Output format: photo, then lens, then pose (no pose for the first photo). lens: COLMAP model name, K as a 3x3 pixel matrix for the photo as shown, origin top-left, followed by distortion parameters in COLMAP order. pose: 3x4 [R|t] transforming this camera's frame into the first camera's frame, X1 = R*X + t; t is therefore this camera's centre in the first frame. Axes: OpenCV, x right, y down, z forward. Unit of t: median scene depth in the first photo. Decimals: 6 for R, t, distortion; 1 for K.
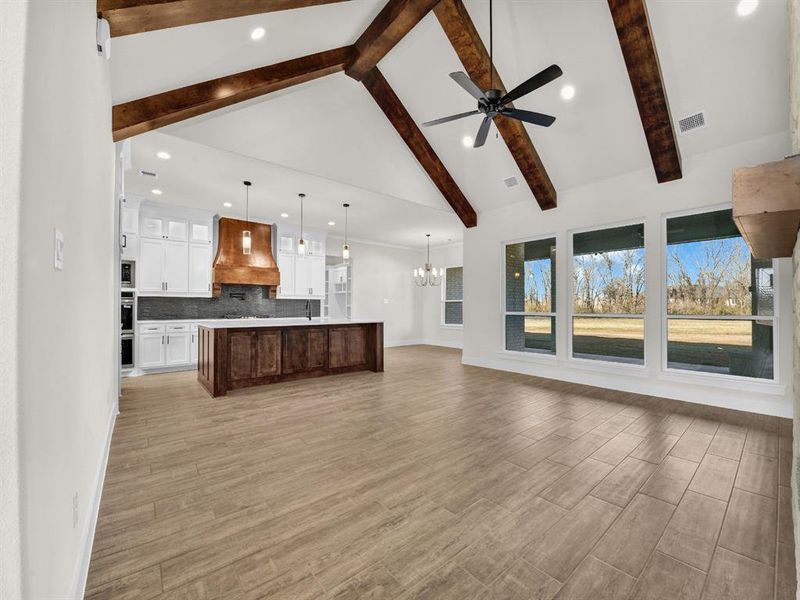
lens RADIAL K [[328.2, 0, 398.2], [0, 328.2, 304.9], [0, 0, 1]] dist [-0.017009, -0.000480]
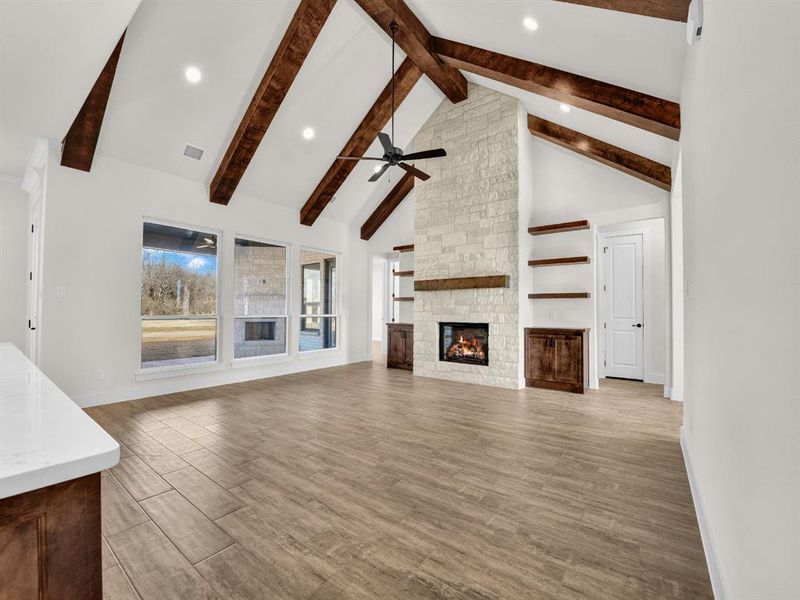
lens RADIAL K [[328.2, 0, 398.2], [0, 328.2, 304.9], [0, 0, 1]] dist [-0.017009, -0.000480]
pose [[-0.232607, 0.011689, 0.972501, -1.219975], [-0.013854, 0.999786, -0.015331, 0.007134], [-0.972472, -0.017039, -0.232396, 1.541787]]
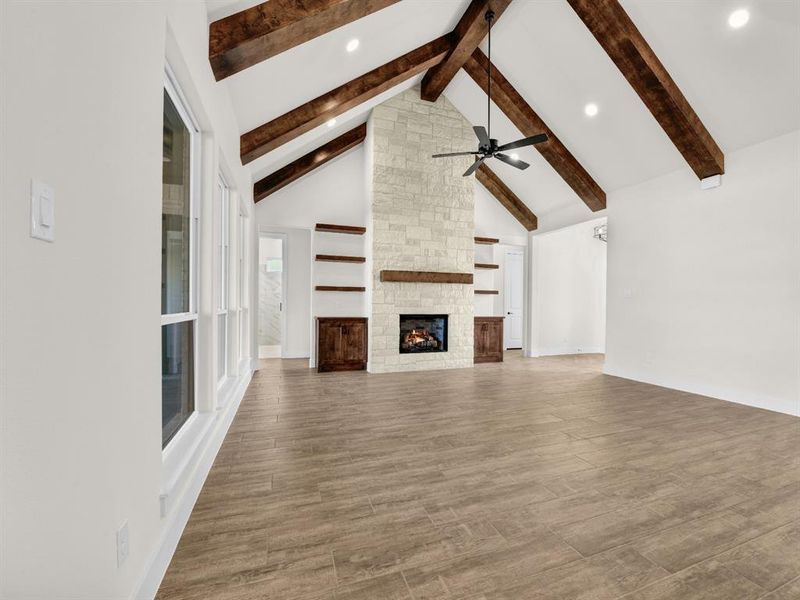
lens RADIAL K [[328.2, 0, 398.2], [0, 328.2, 304.9], [0, 0, 1]] dist [-0.017009, -0.000480]
pose [[-0.934070, -0.016265, 0.356719, 0.210058], [-0.018177, 0.999833, -0.002008, 0.028821], [-0.356627, -0.008359, -0.934210, 2.879450]]
